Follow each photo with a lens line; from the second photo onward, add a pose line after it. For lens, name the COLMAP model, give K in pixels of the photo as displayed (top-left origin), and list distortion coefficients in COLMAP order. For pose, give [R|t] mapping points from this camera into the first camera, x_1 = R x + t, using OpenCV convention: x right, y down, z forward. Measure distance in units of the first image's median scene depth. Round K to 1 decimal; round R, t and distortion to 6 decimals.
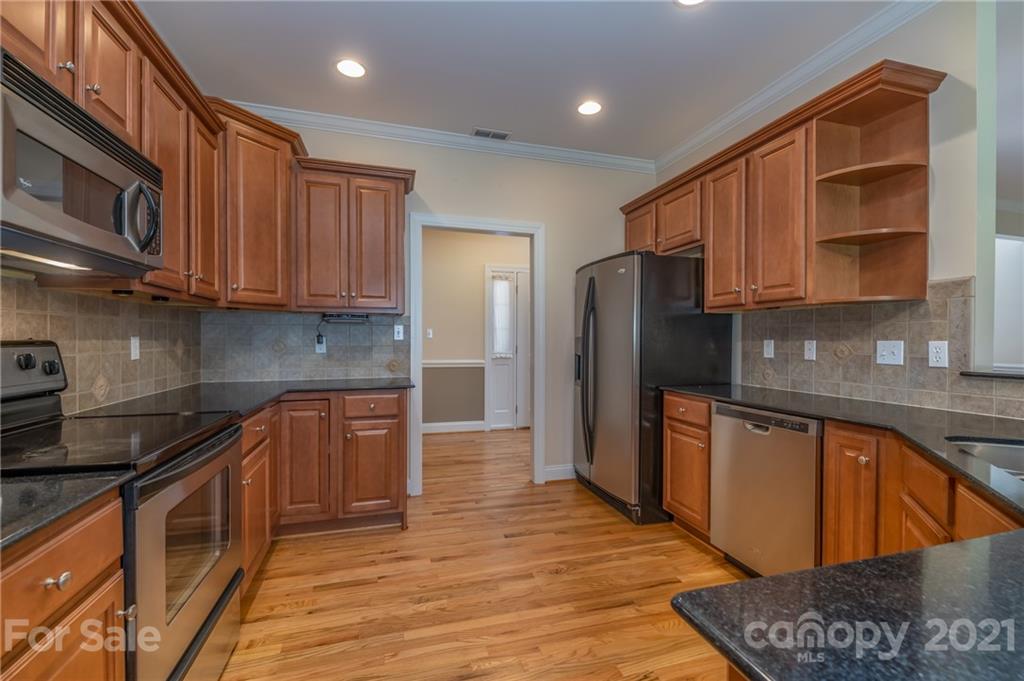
lens RADIAL K [[440.7, 0, 511.9], [0, 440.7, 344.4], [0, 0, 1]] dist [-0.001769, -0.000865]
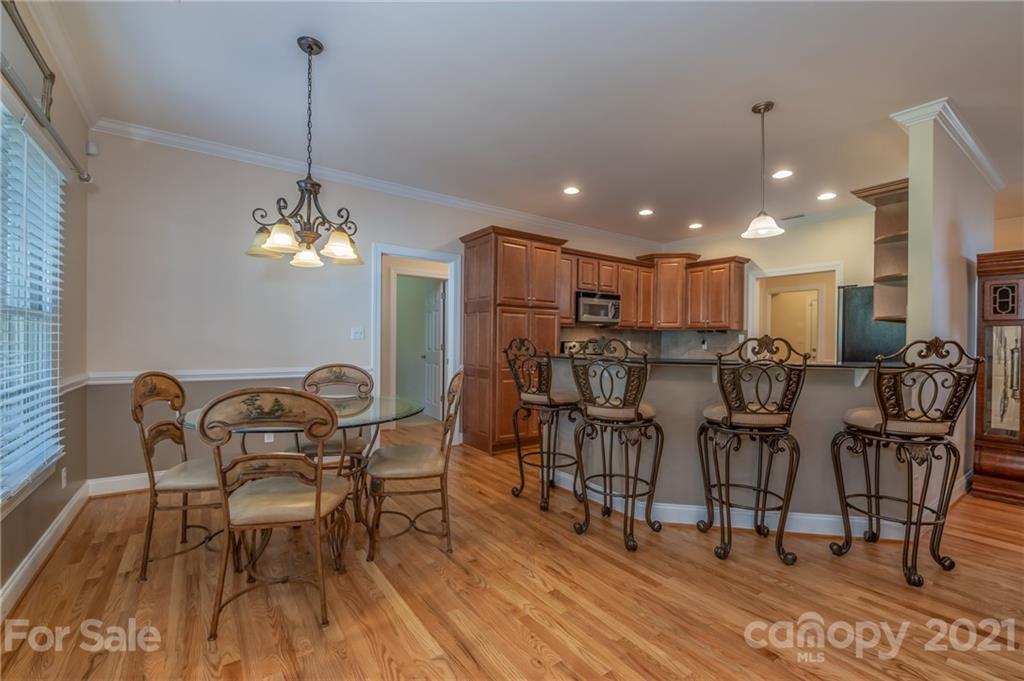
lens RADIAL K [[433.6, 0, 512.0], [0, 433.6, 340.5], [0, 0, 1]] dist [0.022971, -0.000097]
pose [[0.326478, 0.000612, -0.945205, 1.297416], [-0.019052, 0.999801, -0.005934, 0.009829], [0.945013, 0.019945, 0.326424, -0.572443]]
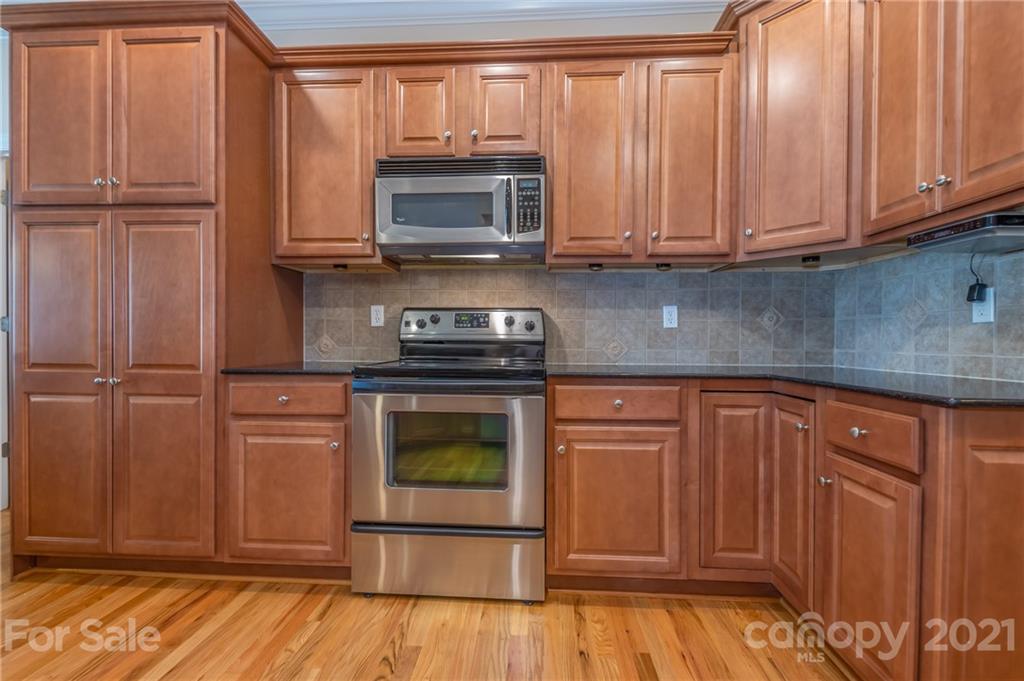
lens RADIAL K [[440.7, 0, 511.9], [0, 440.7, 344.4], [0, 0, 1]] dist [-0.001769, -0.000865]
pose [[-0.349590, 0.005790, -0.936885, 0.184268], [-0.018655, 0.999740, 0.013139, 0.048821], [0.936717, 0.022070, -0.349391, 0.738678]]
